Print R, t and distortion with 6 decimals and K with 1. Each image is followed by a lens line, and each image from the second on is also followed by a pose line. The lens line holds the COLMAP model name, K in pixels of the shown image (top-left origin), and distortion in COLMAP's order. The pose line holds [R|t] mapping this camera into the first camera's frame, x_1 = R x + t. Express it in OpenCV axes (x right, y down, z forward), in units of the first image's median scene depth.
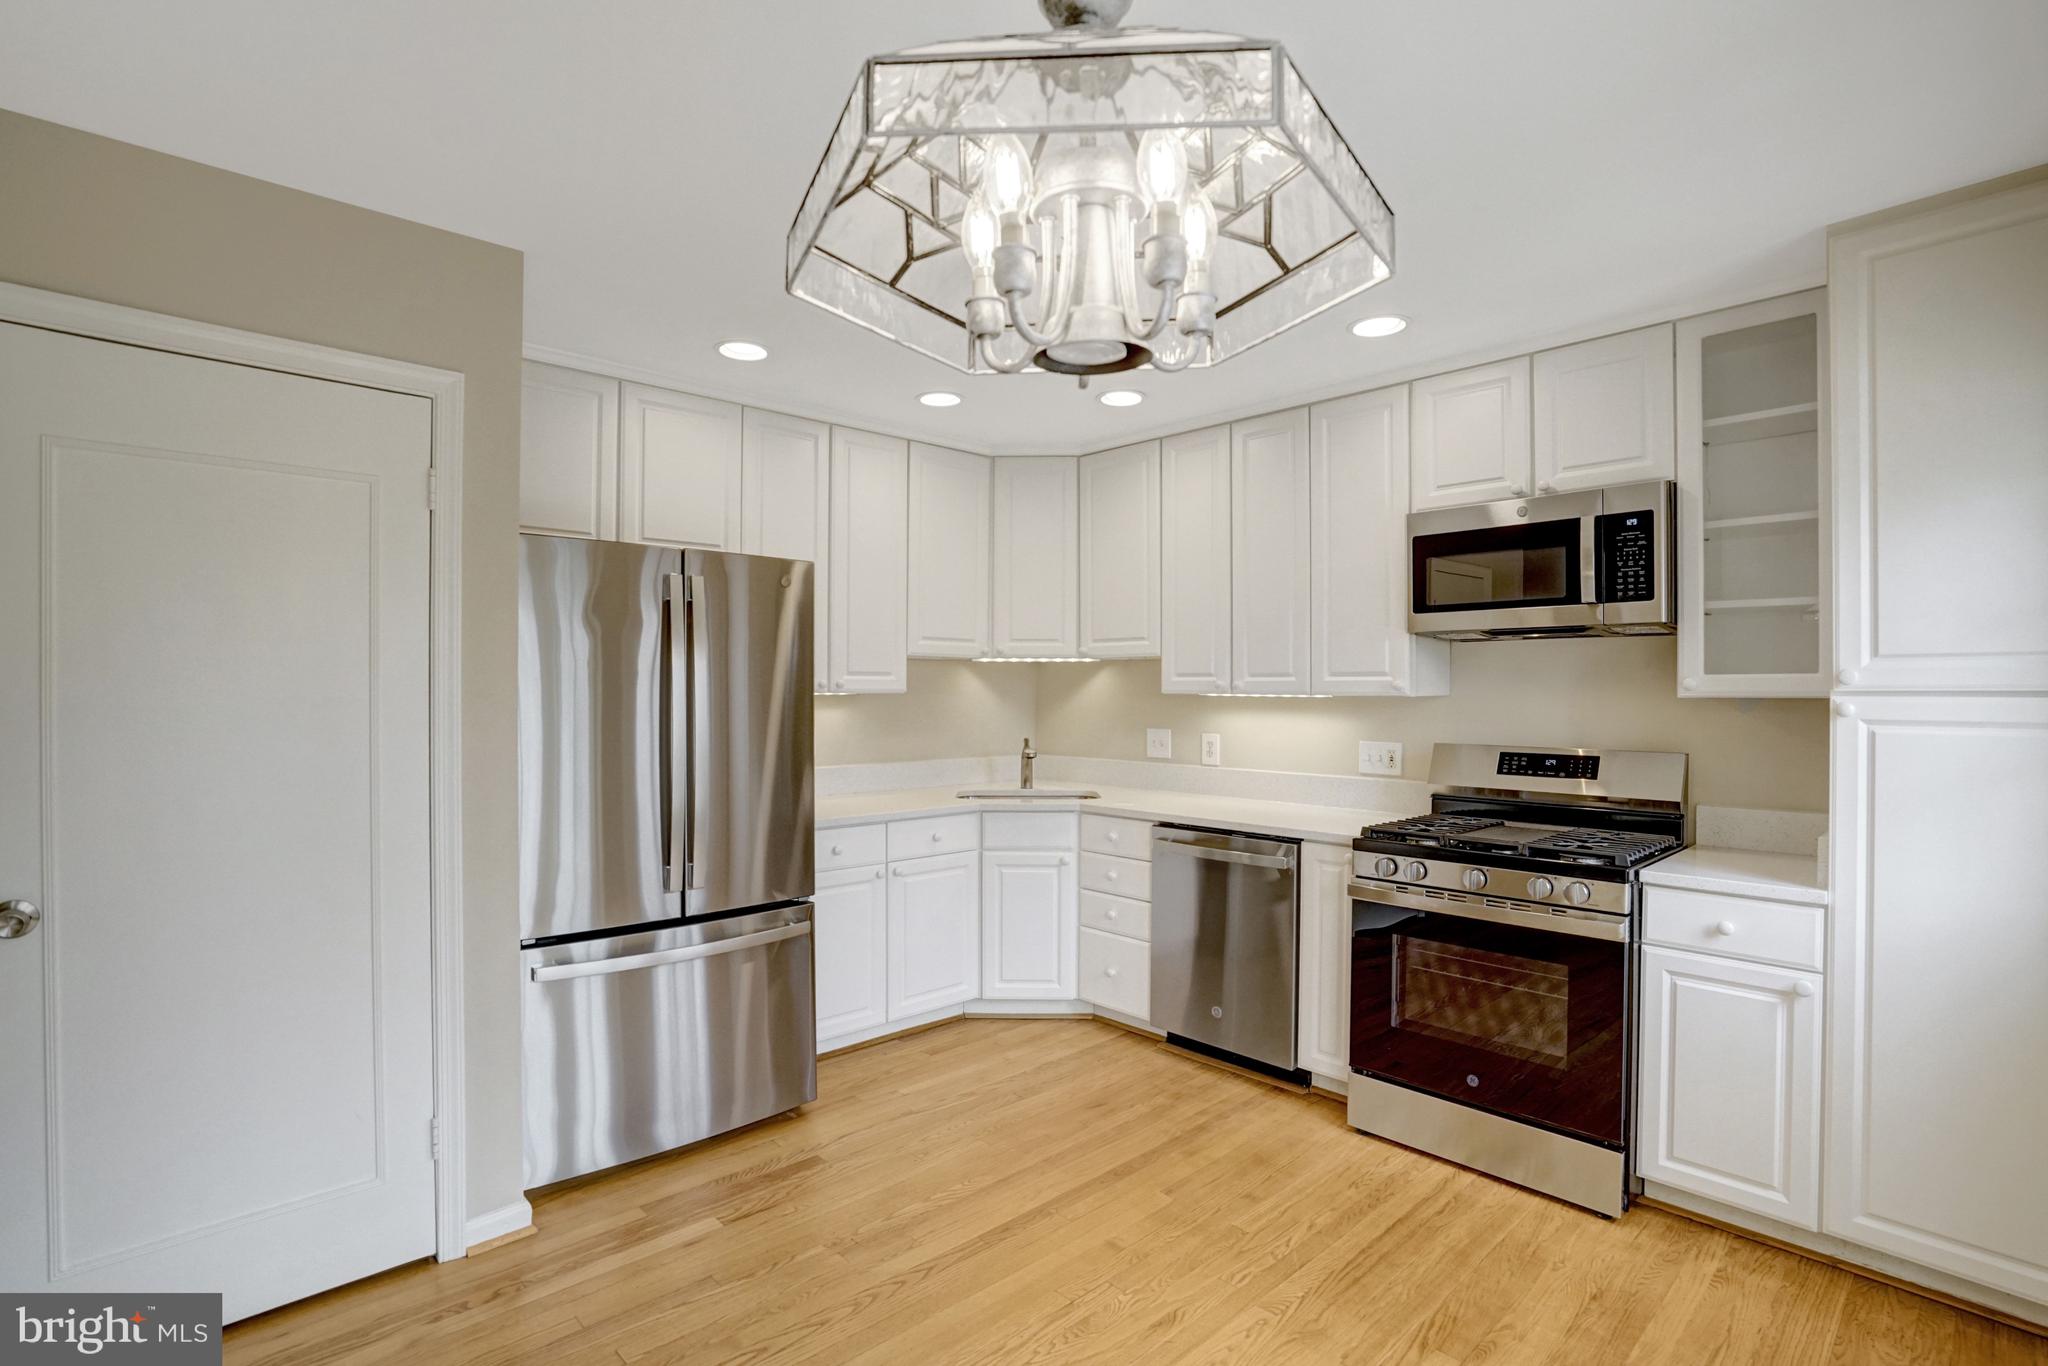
lens RADIAL K [[971.1, 0, 1005.9], [0, 971.1, 694.0], [0, 0, 1]] dist [-0.024709, 0.002277]
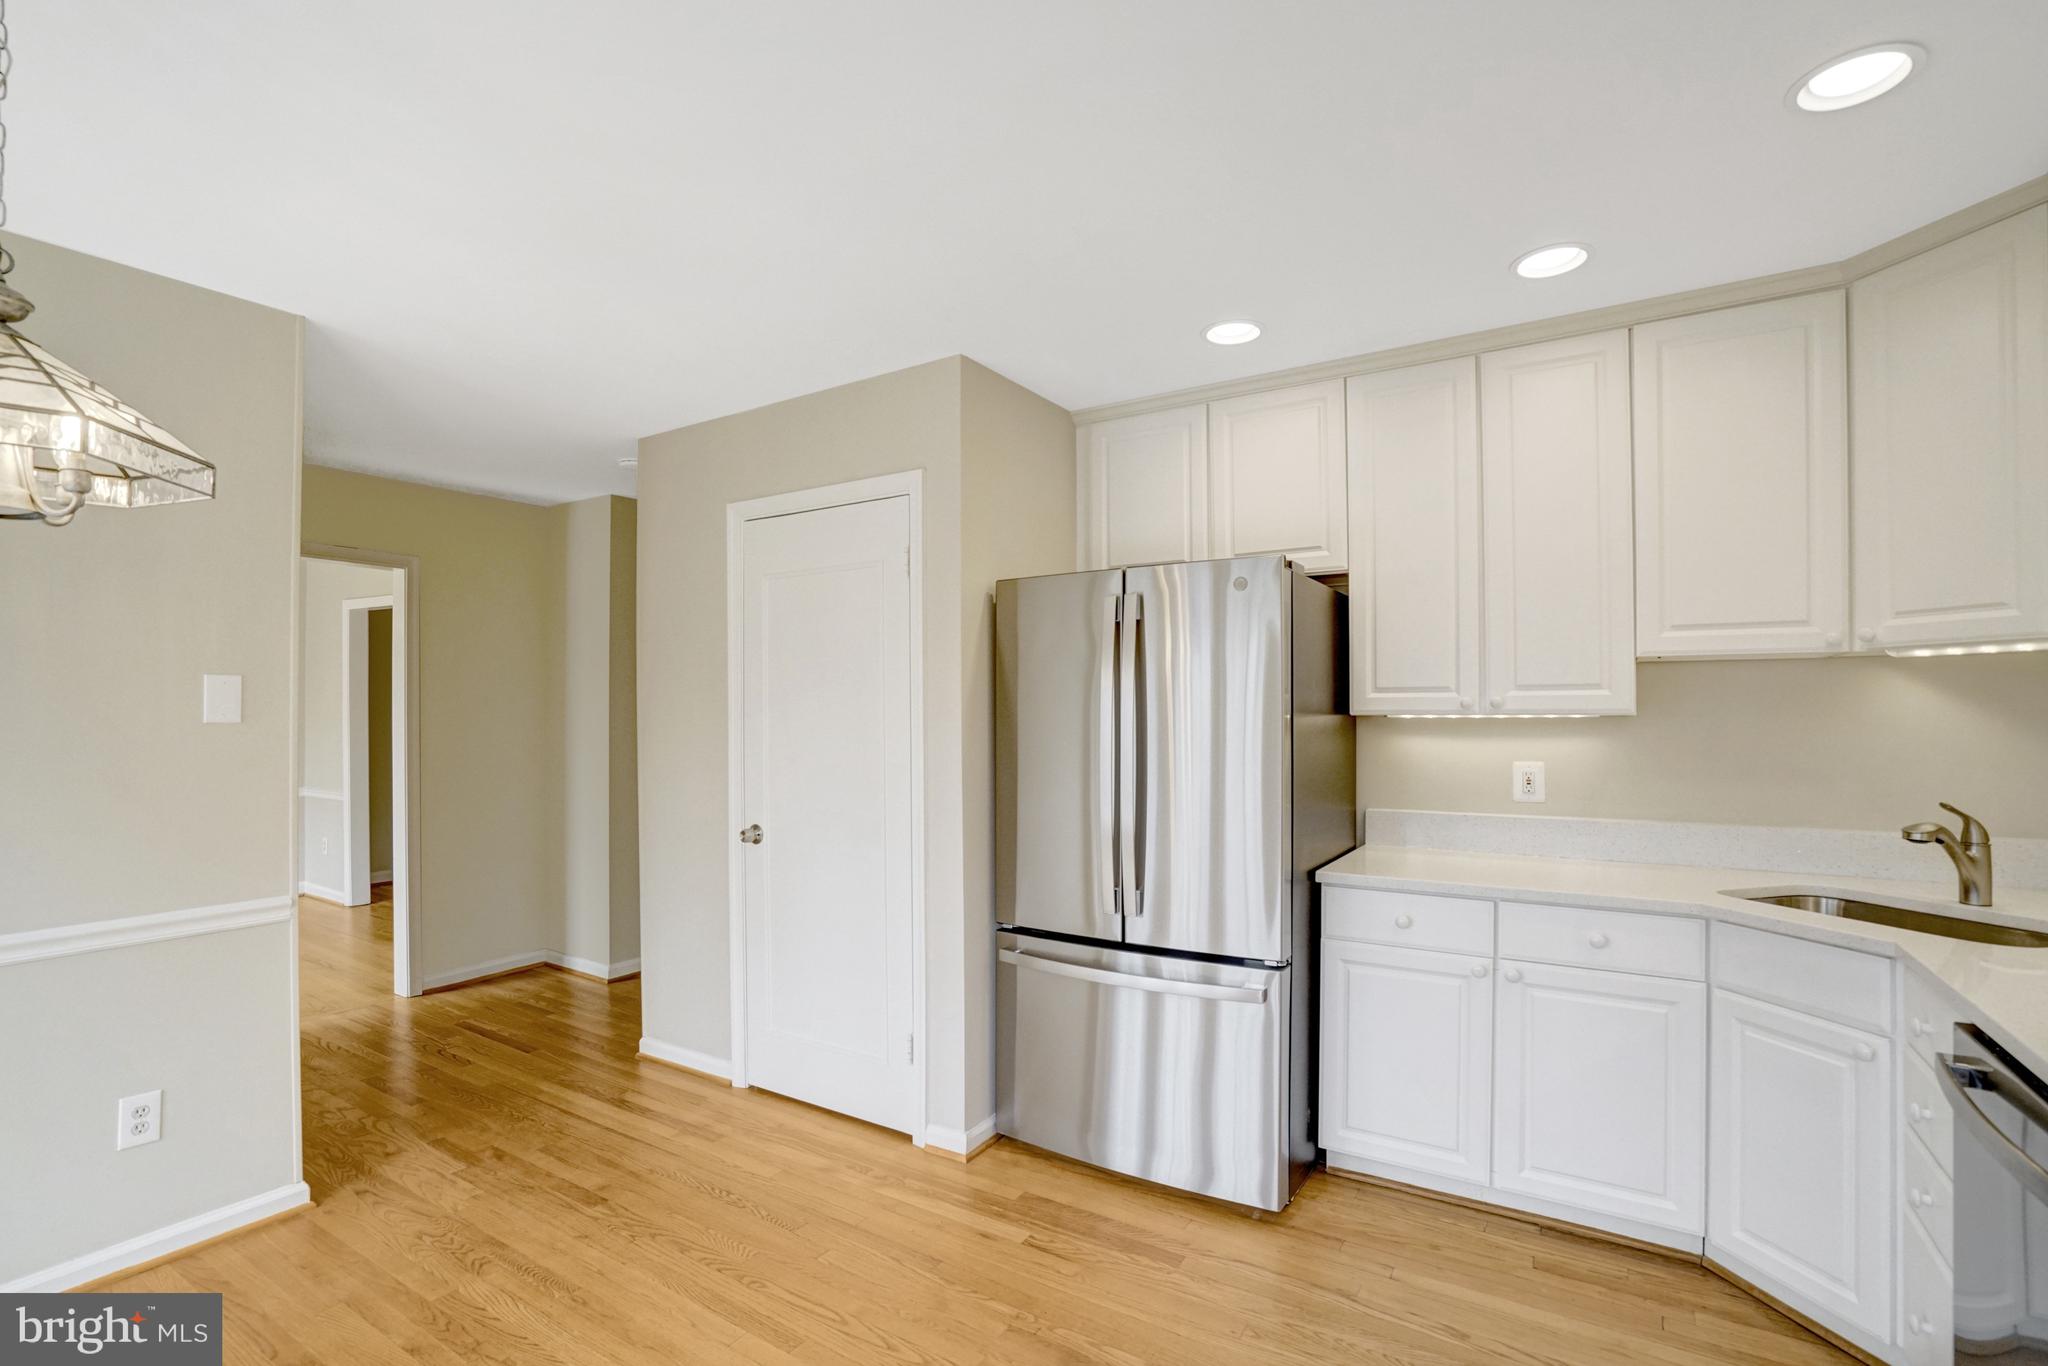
lens RADIAL K [[951.3, 0, 1019.7], [0, 951.3, 694.0], [0, 0, 1]] dist [-0.035871, 0.010097]
pose [[0.251563, -0.024903, -0.967521, 0.538018], [-0.001388, 0.999659, -0.026091, 0.002305], [0.967840, 0.007906, 0.251442, 0.594271]]
